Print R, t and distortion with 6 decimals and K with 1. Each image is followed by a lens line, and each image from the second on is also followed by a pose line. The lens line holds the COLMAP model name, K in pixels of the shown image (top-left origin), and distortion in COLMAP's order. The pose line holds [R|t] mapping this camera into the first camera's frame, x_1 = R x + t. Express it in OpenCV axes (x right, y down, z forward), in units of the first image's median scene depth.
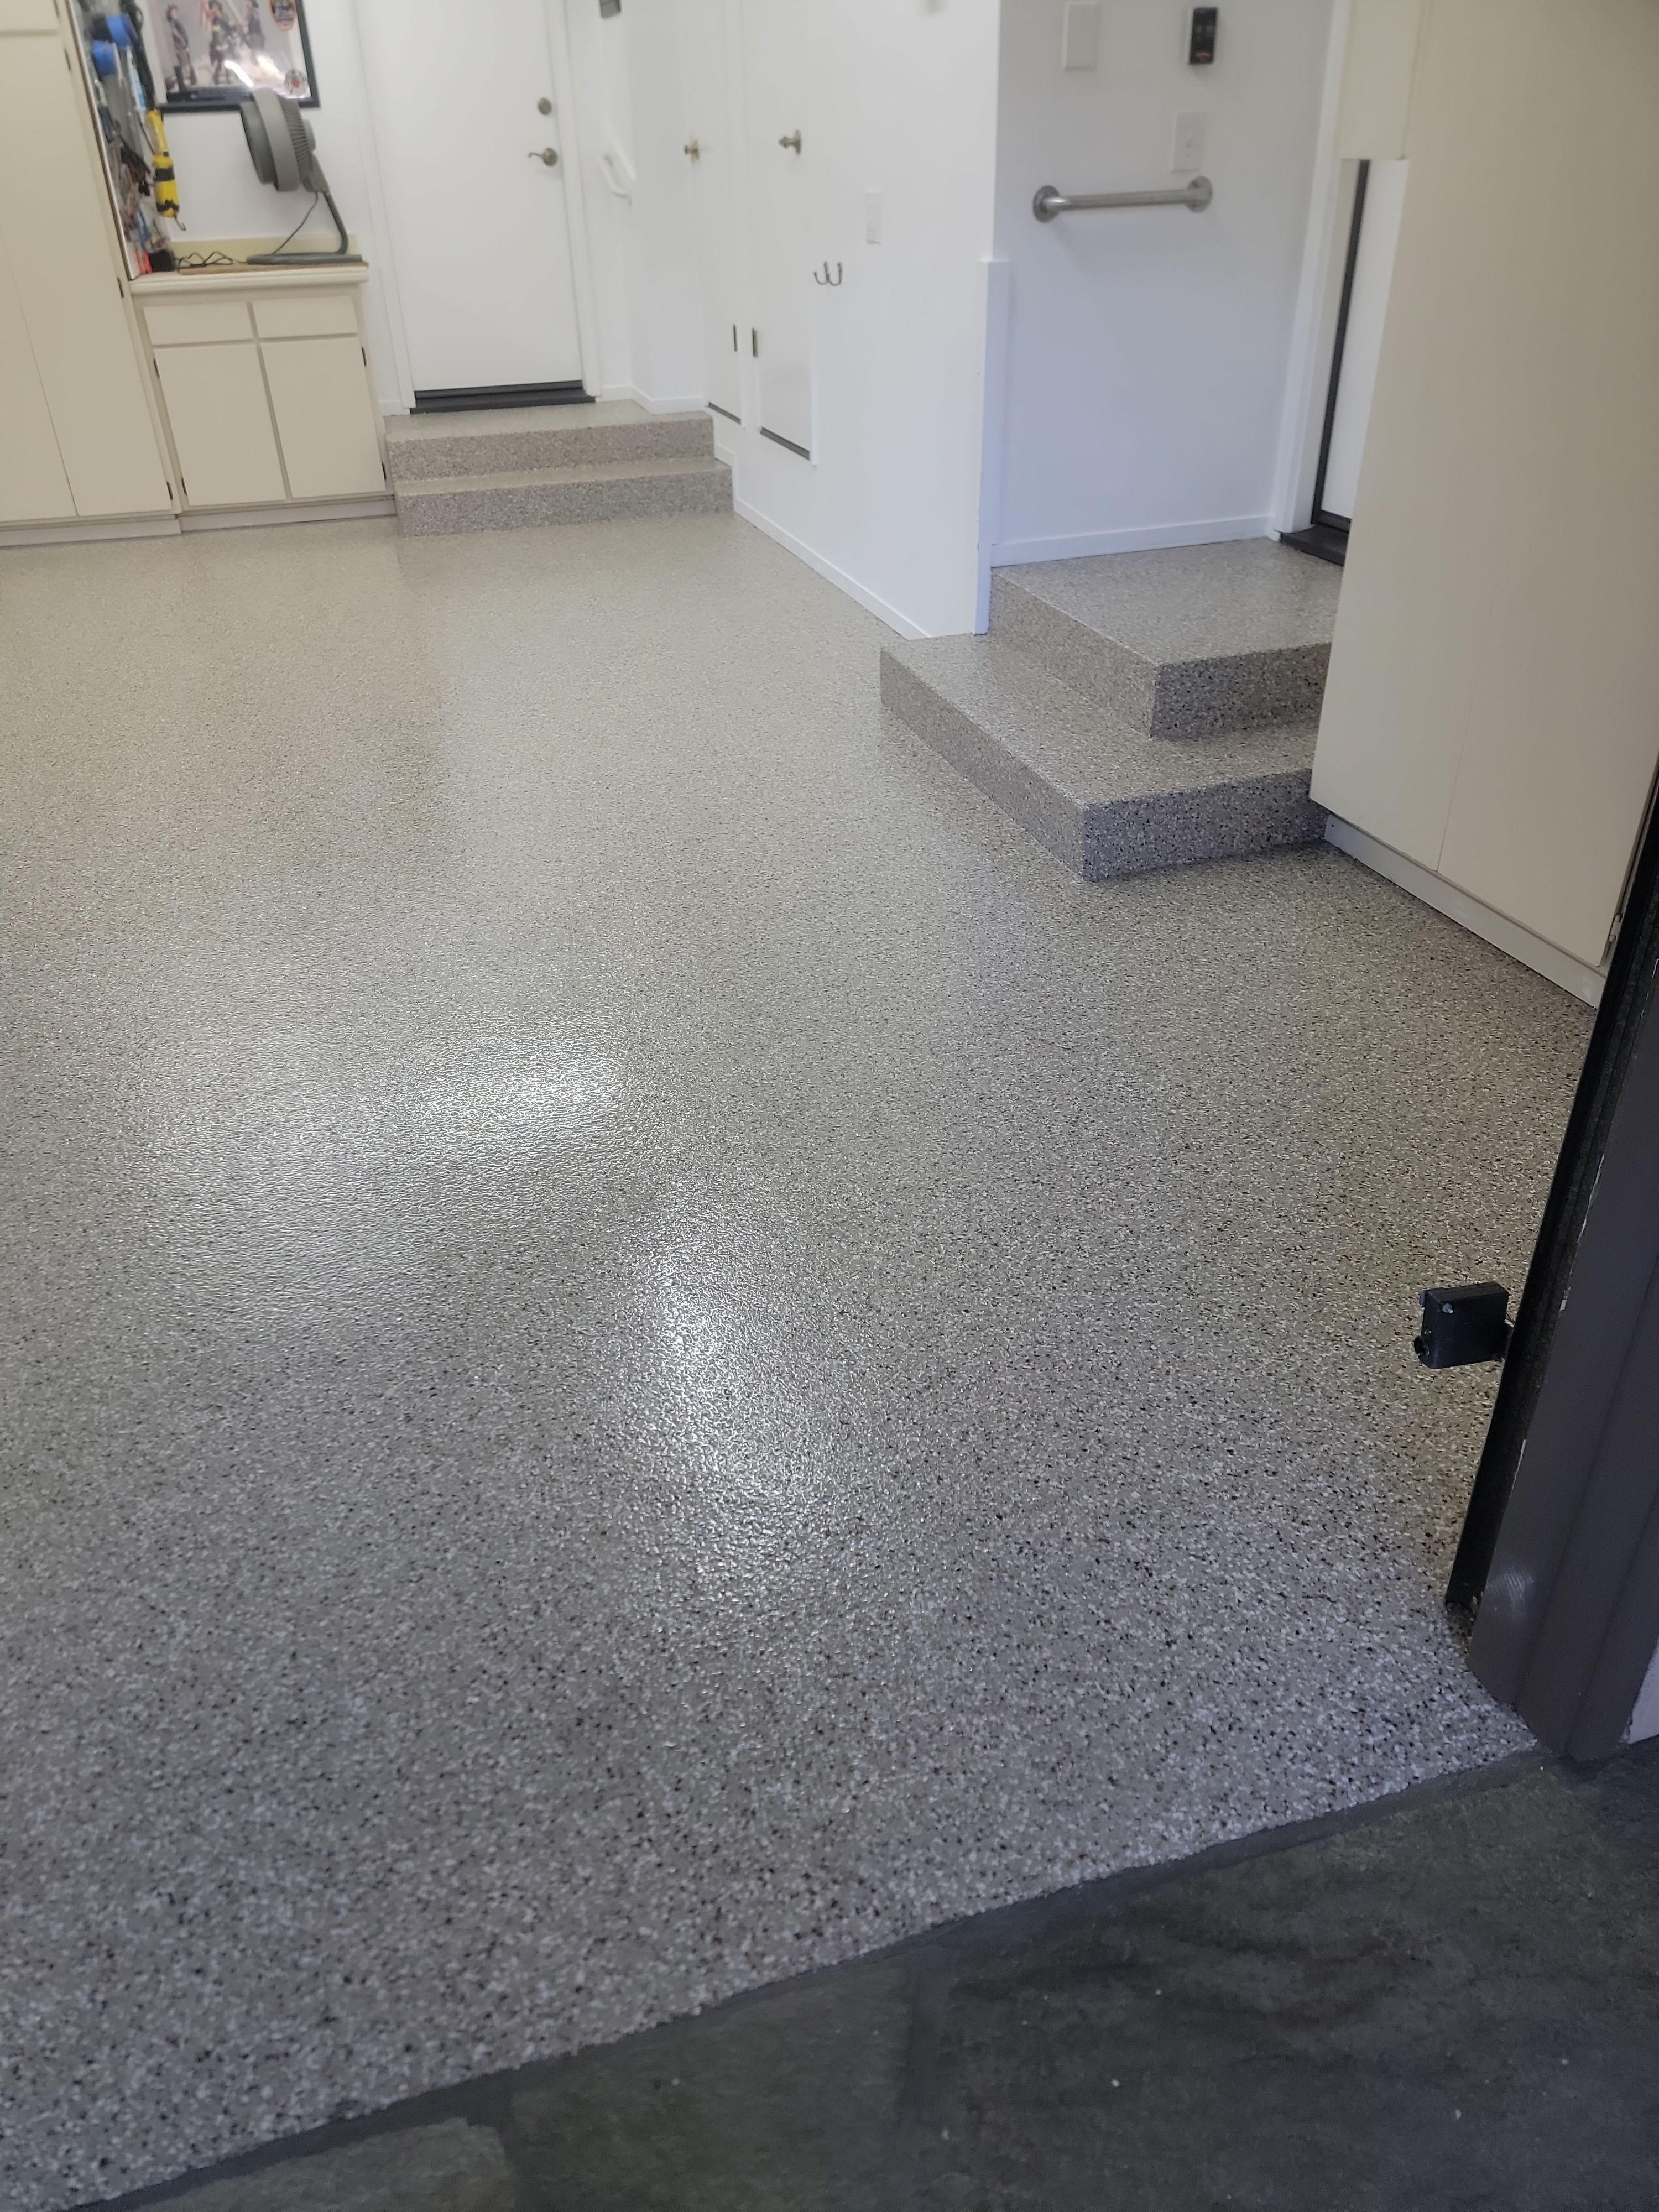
lens RADIAL K [[1531.9, 0, 813.4], [0, 1531.9, 1146.6], [0, 0, 1]] dist [0.062793, -0.059133]
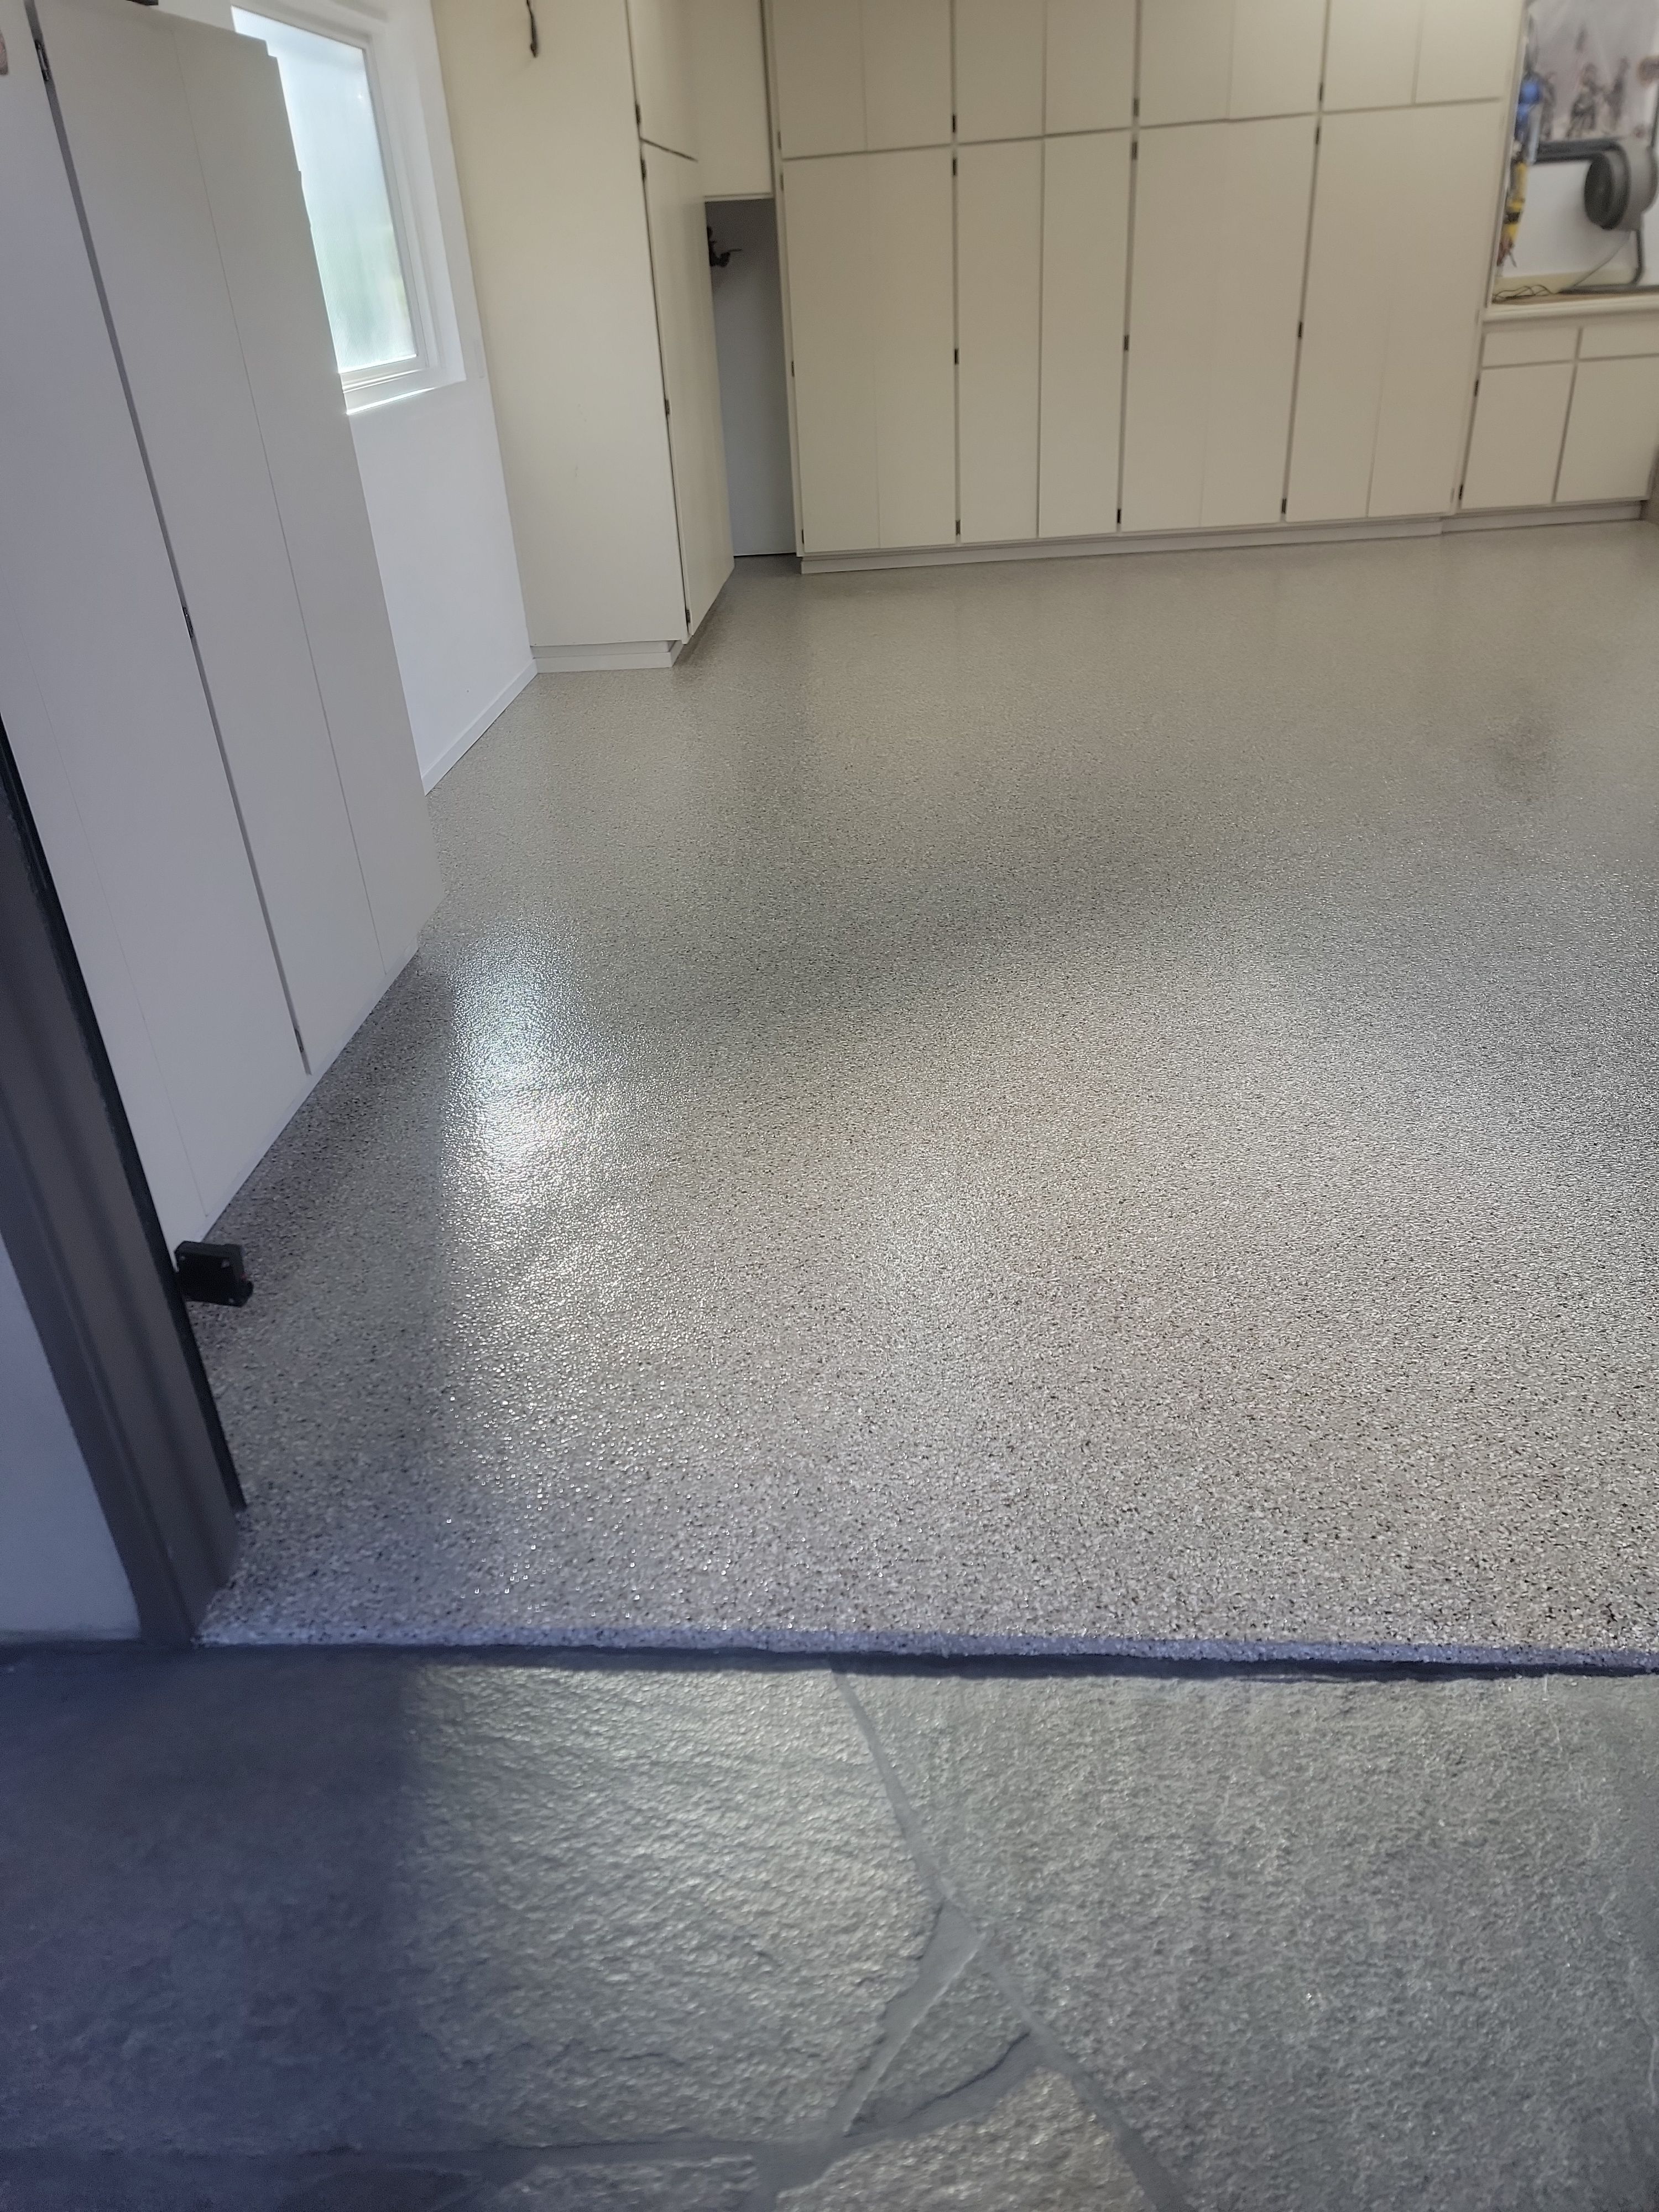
lens RADIAL K [[1531.9, 0, 787.8], [0, 1531.9, 1112.7], [0, 0, 1]] dist [0.062793, -0.059133]
pose [[0.932640, 0.142631, -0.331421, -1.747253], [-0.158870, 0.987048, -0.022281, 0.482552], [0.323950, 0.073433, 0.943220, -0.727464]]
